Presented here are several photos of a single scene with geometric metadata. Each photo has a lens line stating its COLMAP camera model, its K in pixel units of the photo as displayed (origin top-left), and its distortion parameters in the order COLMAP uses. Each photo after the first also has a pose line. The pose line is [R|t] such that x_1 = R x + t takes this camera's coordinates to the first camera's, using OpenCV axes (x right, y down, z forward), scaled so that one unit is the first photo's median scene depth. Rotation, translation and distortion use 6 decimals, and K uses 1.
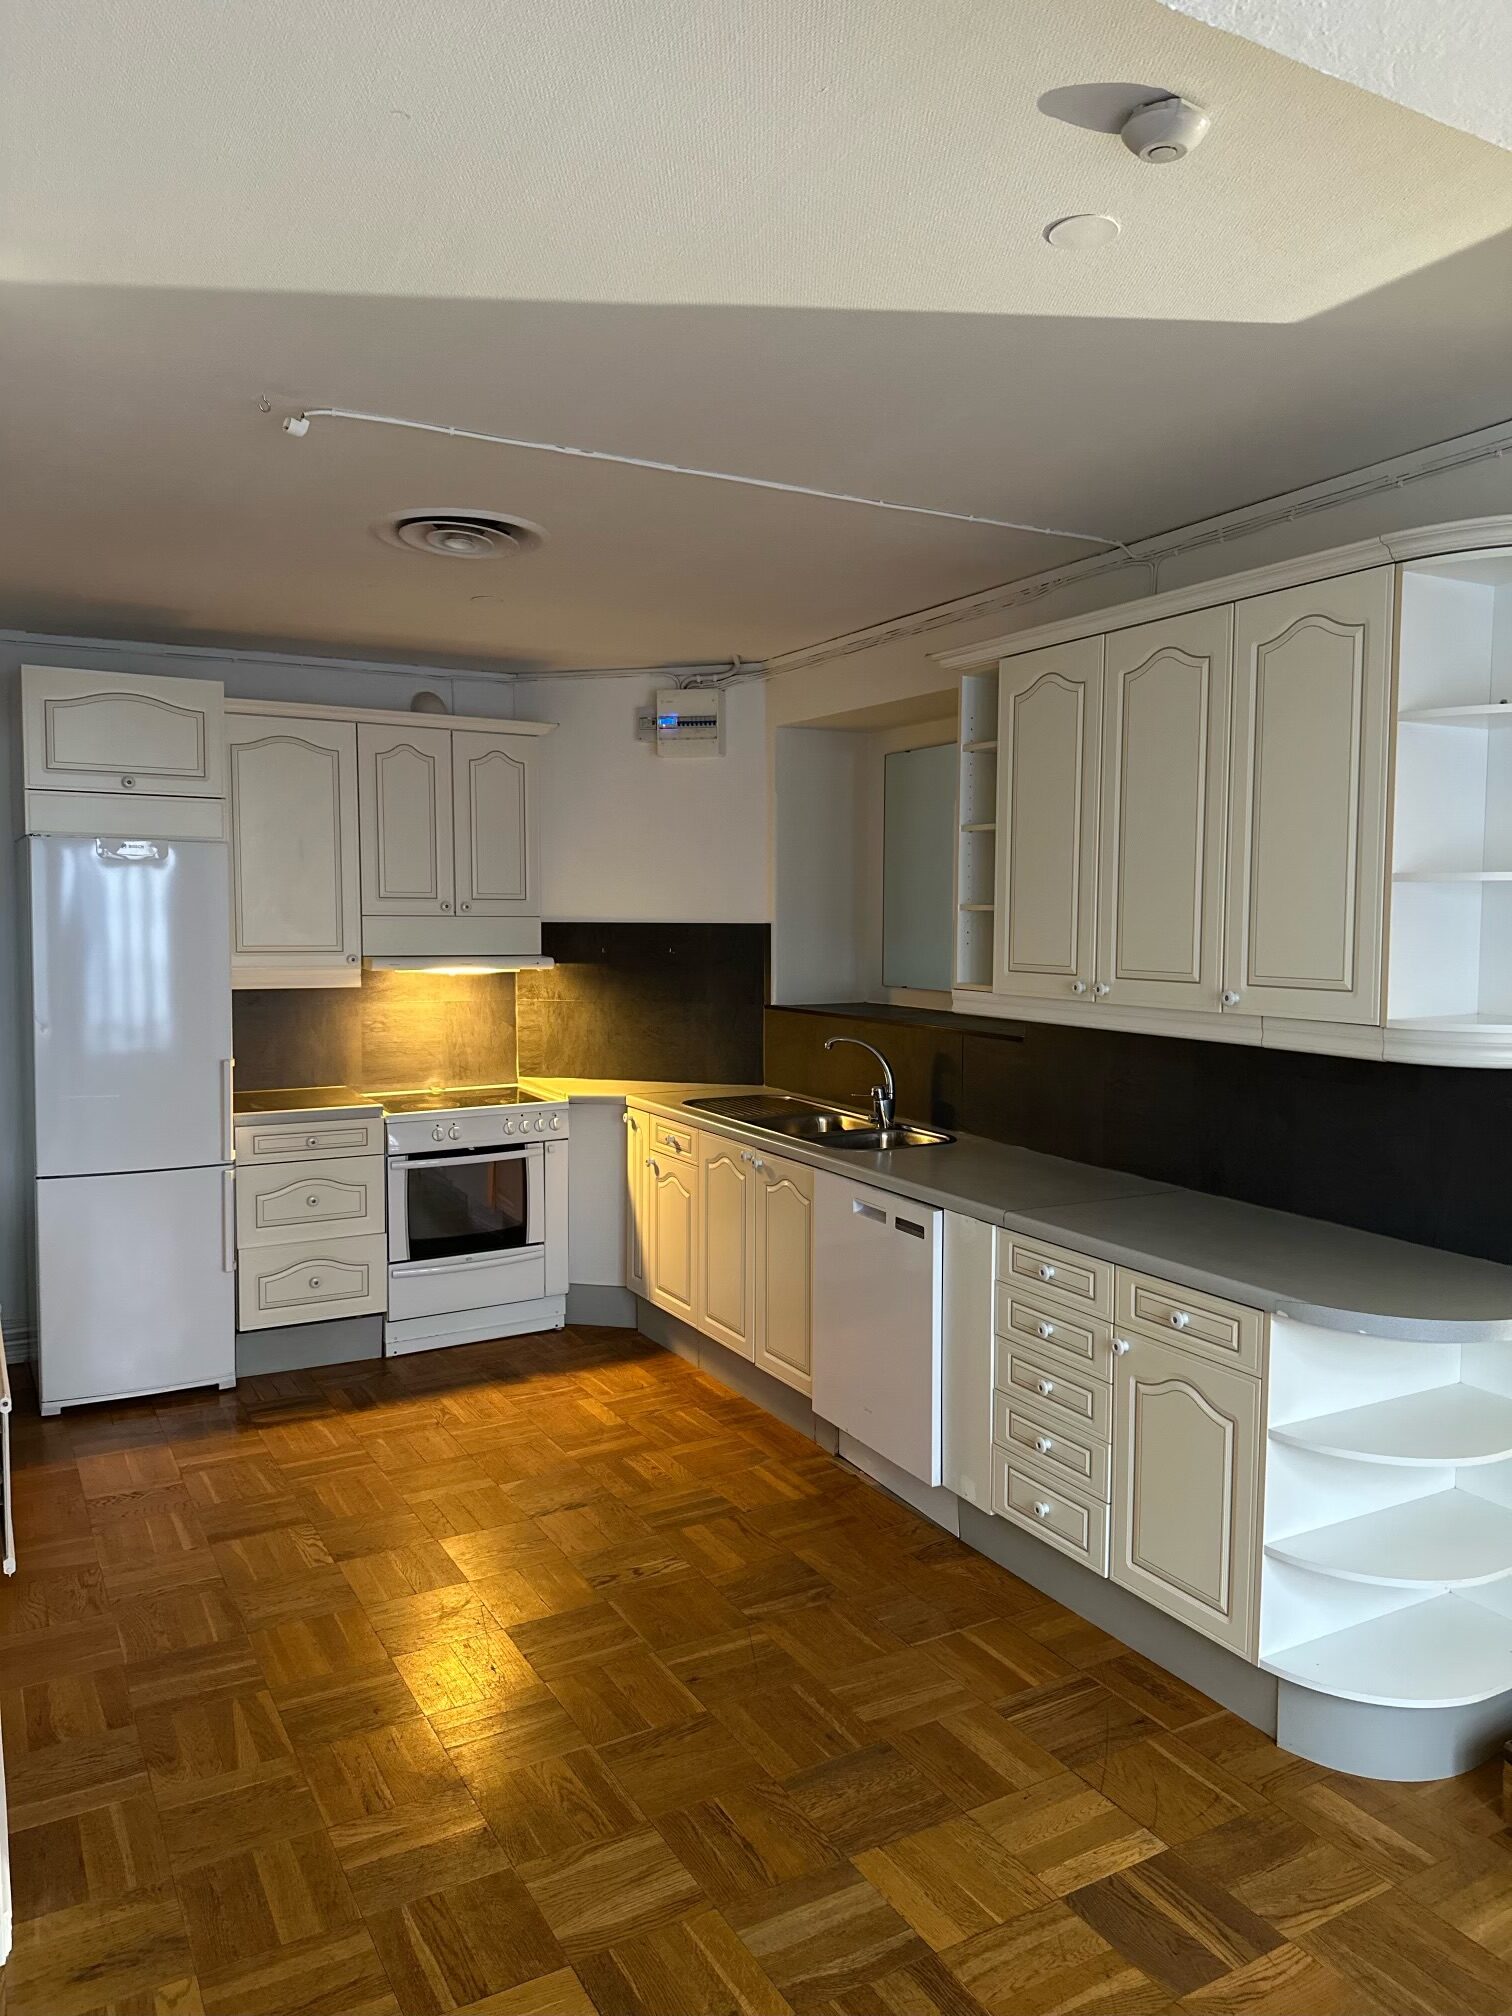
lens RADIAL K [[1409.1, 0, 758.9], [0, 1409.1, 1012.0], [0, 0, 1]] dist [0.009216, -0.014885]
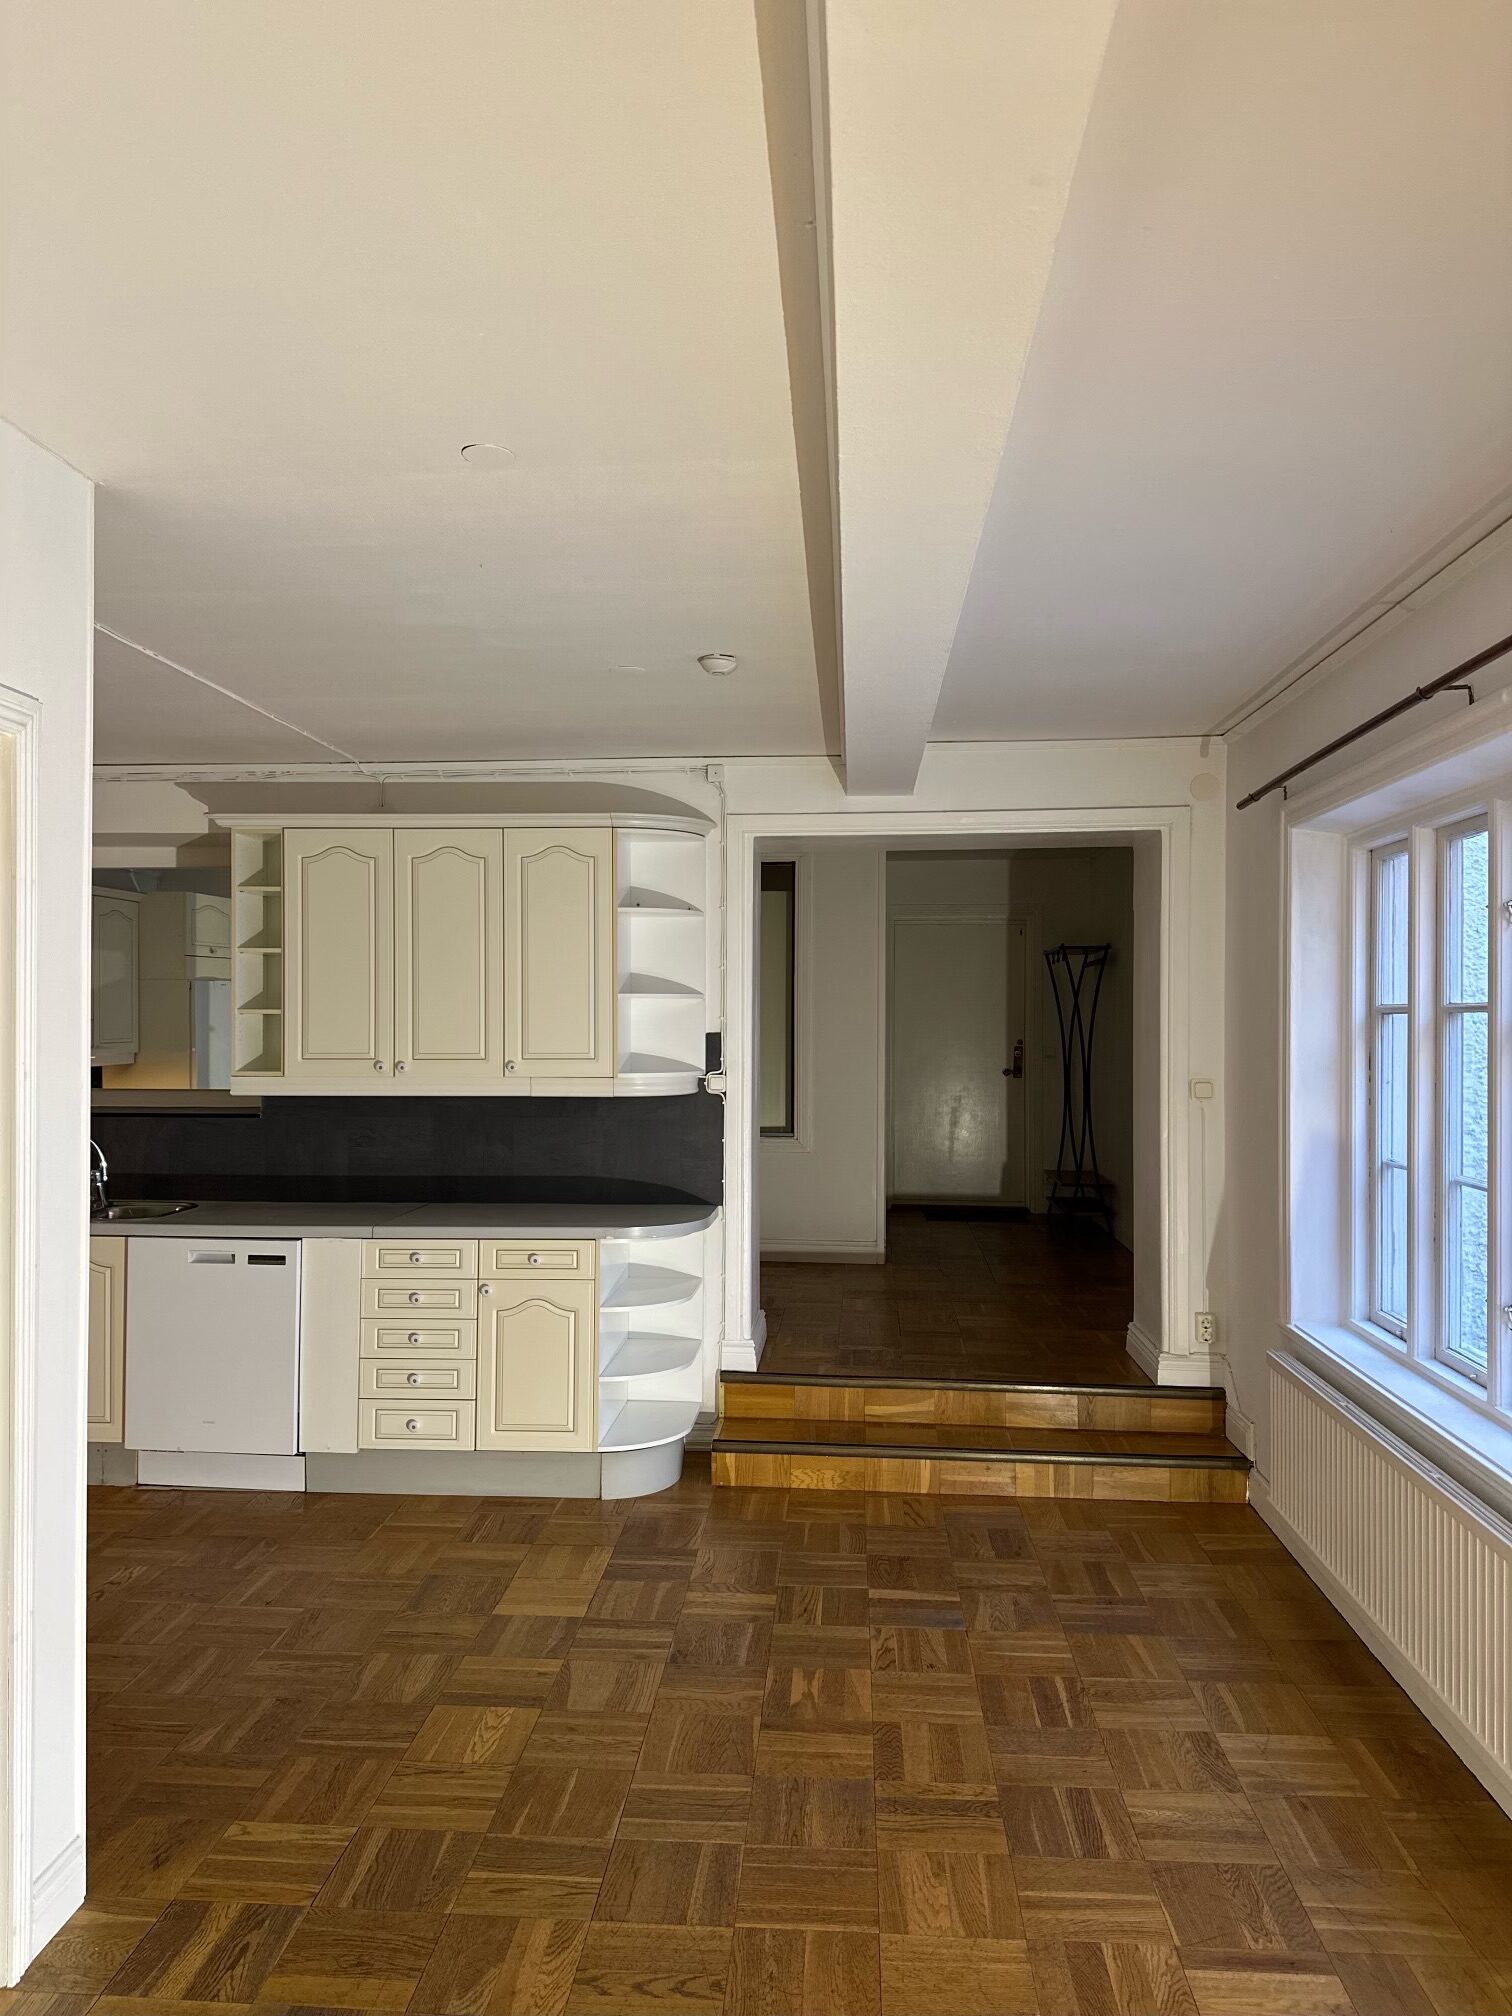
lens RADIAL K [[1409.1, 0, 754.4], [0, 1409.1, 1007.9], [0, 0, 1]] dist [0.009216, -0.014885]
pose [[0.549086, 0.007592, 0.835731, -0.925950], [0.064043, 0.996636, -0.051131, 0.023696], [-0.833308, 0.081598, 0.546753, -0.131550]]
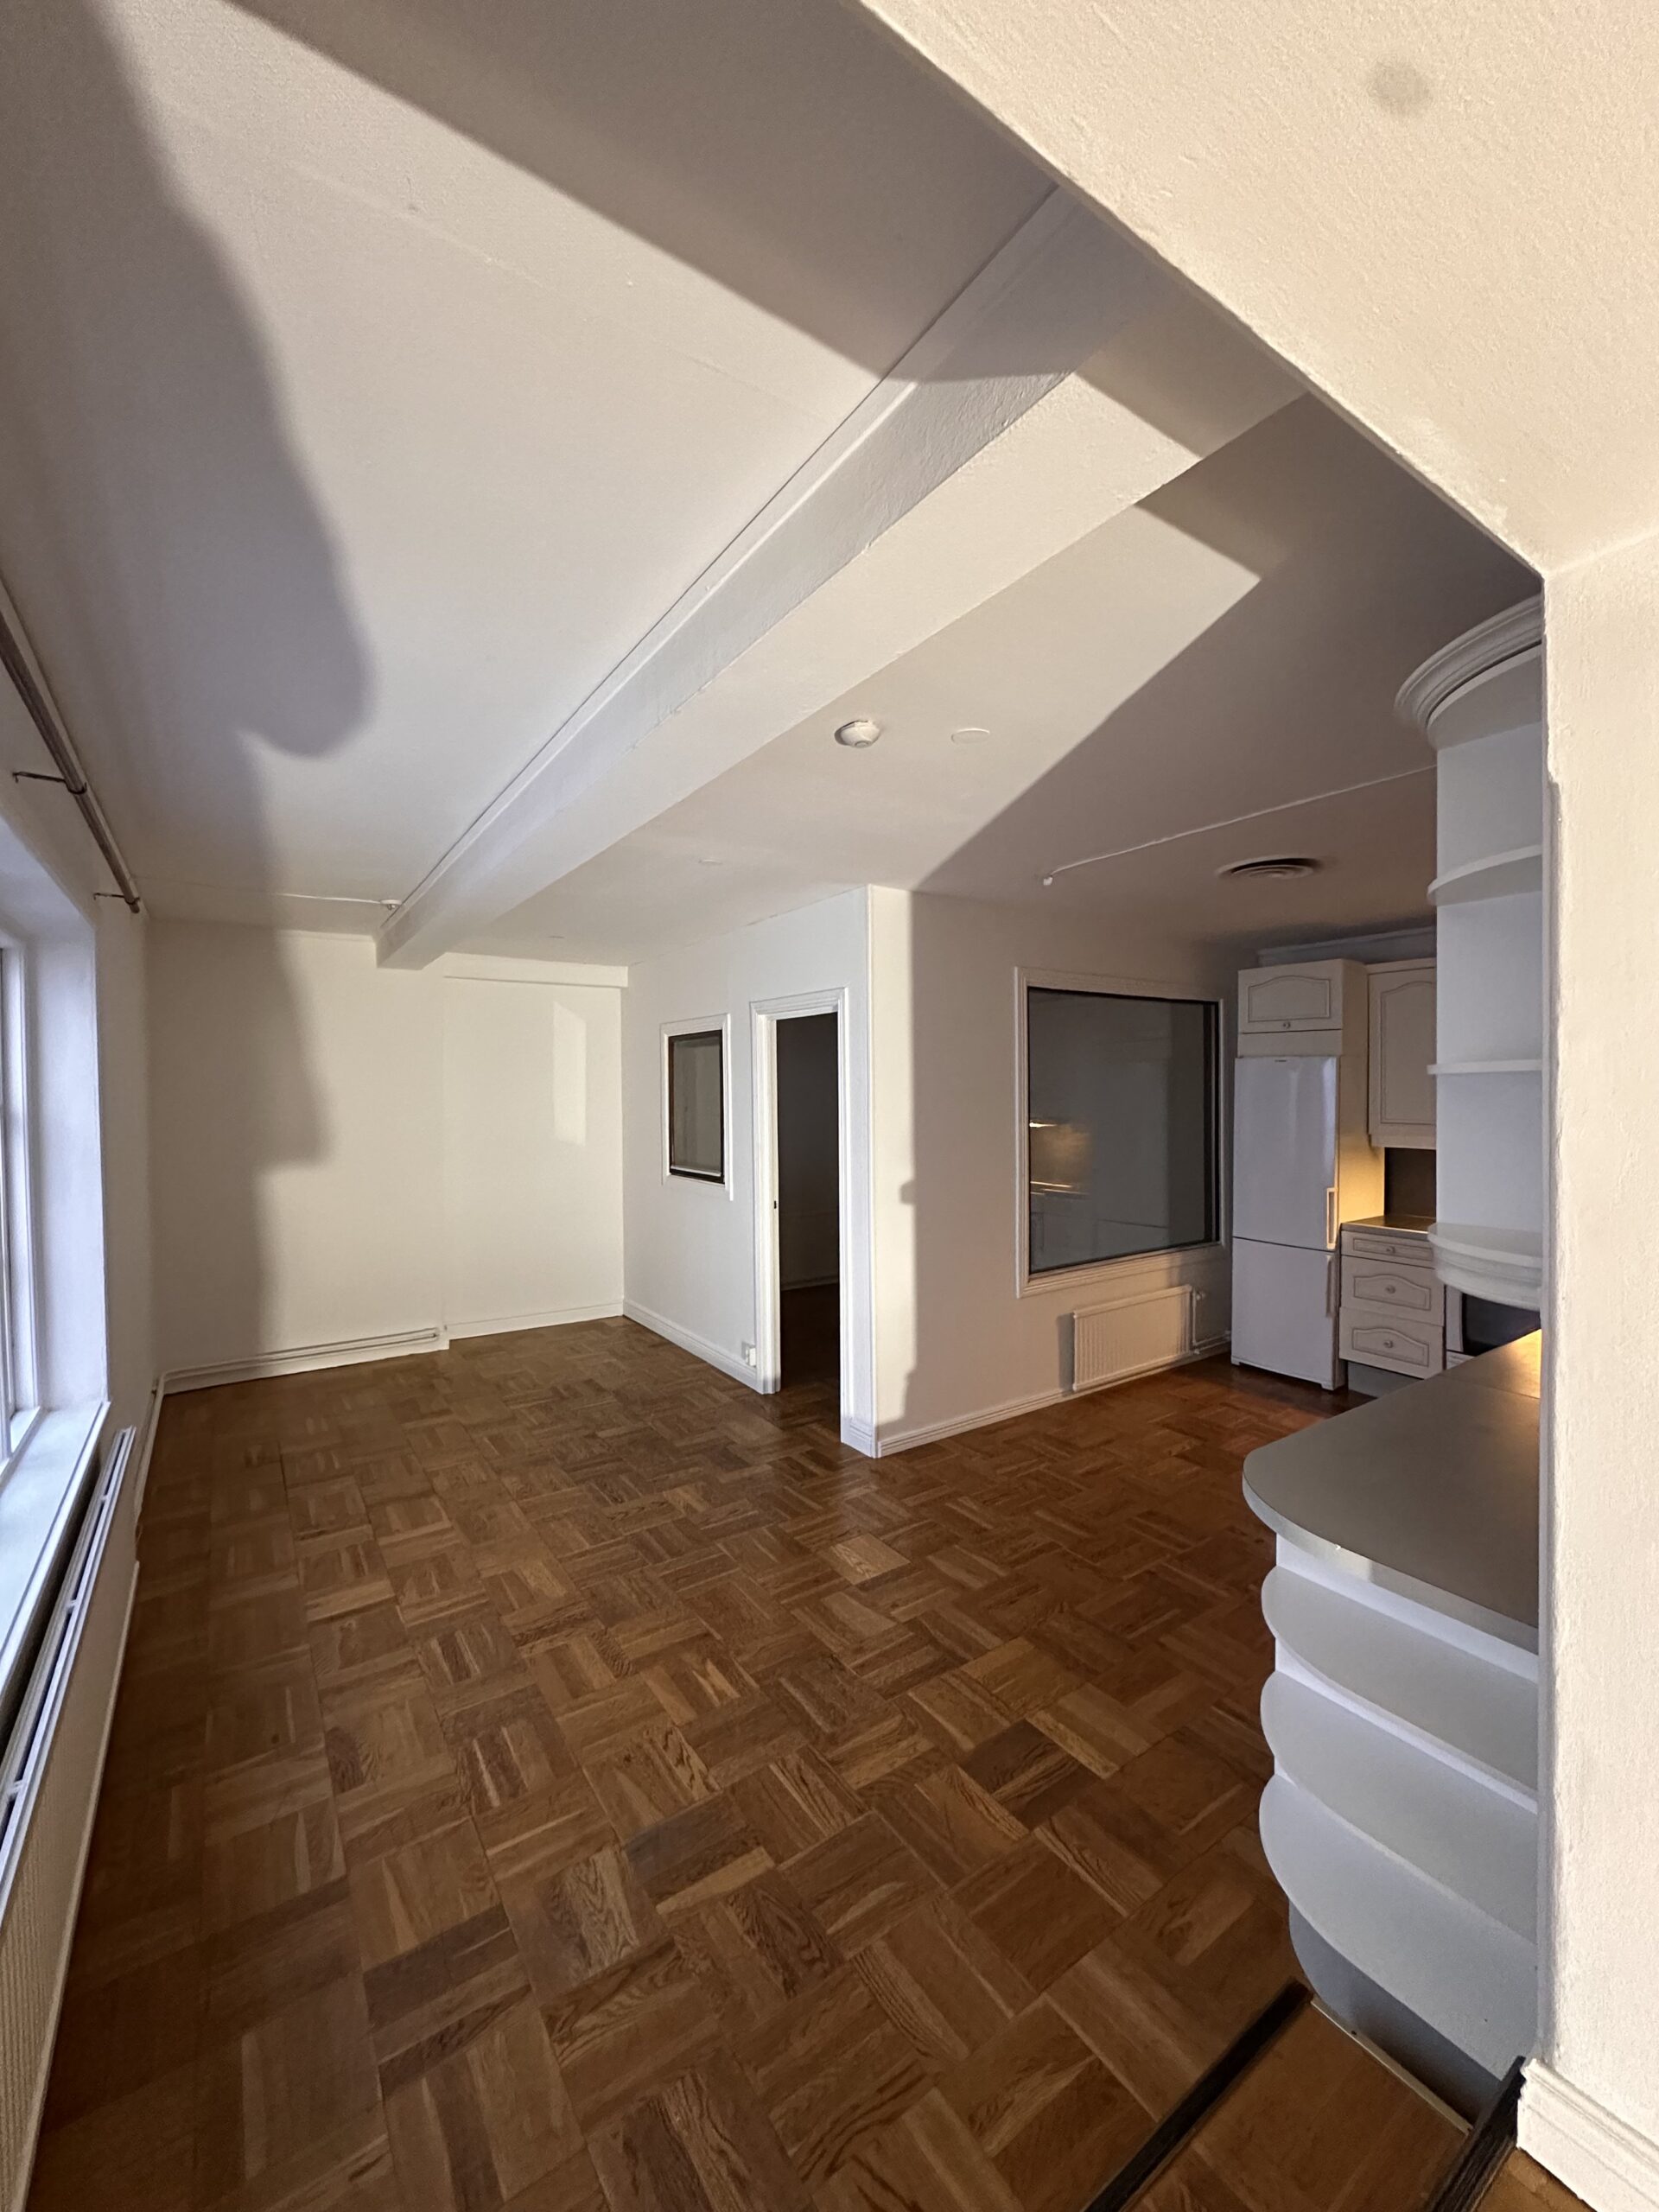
lens RADIAL K [[880.6, 0, 828.4], [0, 880.6, 1105.7], [0, 0, 1]] dist [-0.003702, -0.000509]
pose [[0.091552, 0.016584, -0.995662, 0.957031], [-0.071029, 0.997423, 0.010082, -0.048435], [0.993264, 0.069798, 0.092494, 0.520878]]
